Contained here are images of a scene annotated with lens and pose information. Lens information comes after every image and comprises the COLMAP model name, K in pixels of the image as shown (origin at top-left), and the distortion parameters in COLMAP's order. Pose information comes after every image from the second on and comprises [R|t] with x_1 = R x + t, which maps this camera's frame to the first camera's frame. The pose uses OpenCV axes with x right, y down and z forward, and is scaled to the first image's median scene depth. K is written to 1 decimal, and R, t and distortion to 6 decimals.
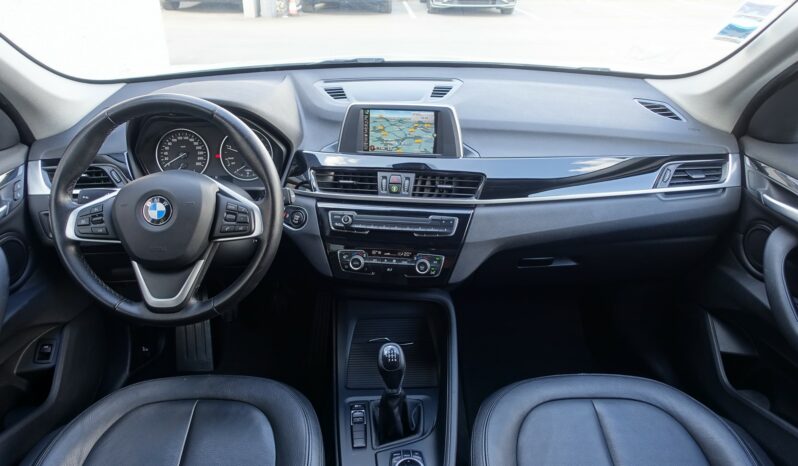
lens RADIAL K [[547.2, 0, 399.0], [0, 547.2, 233.0], [0, 0, 1]] dist [-0.004954, 0.001199]
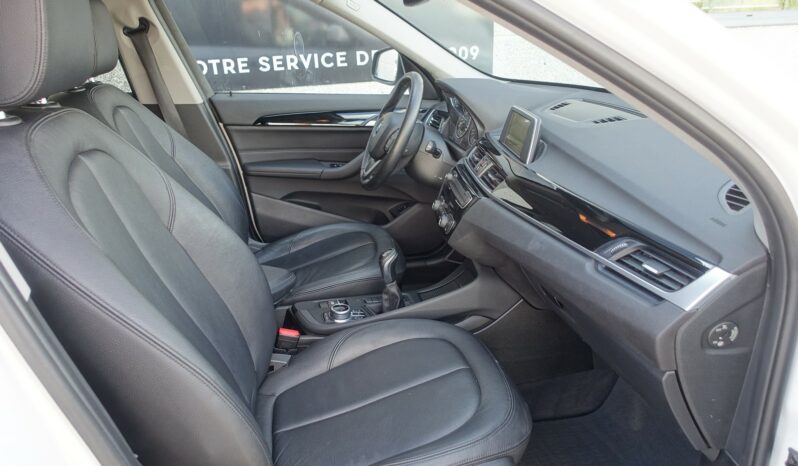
lens RADIAL K [[547.2, 0, 399.0], [0, 547.2, 233.0], [0, 0, 1]] dist [-0.004954, 0.001199]
pose [[0.178983, 0.356572, -0.916963, 1.182130], [-0.436697, 0.863964, 0.250723, -0.187953], [0.881624, 0.355560, 0.310349, 0.483278]]
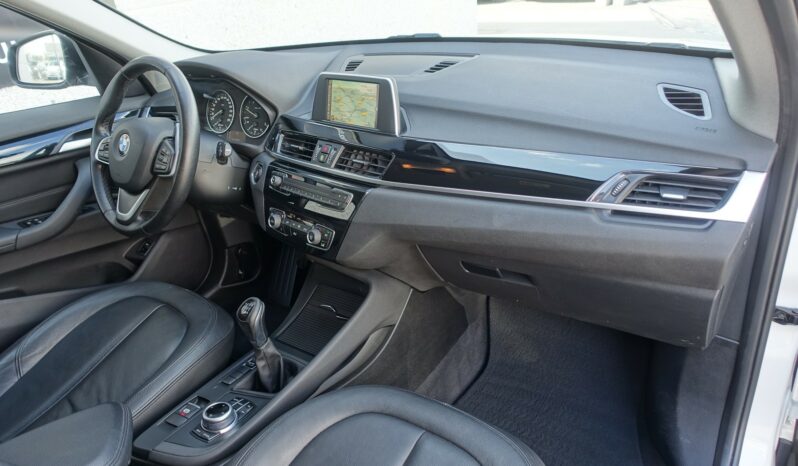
lens RADIAL K [[547.2, 0, 399.0], [0, 547.2, 233.0], [0, 0, 1]] dist [-0.004954, 0.001199]
pose [[0.804594, 0.196819, -0.560260, 0.691042], [-0.189955, 0.979208, 0.071200, -0.043479], [0.562624, 0.049138, 0.825251, 0.252131]]
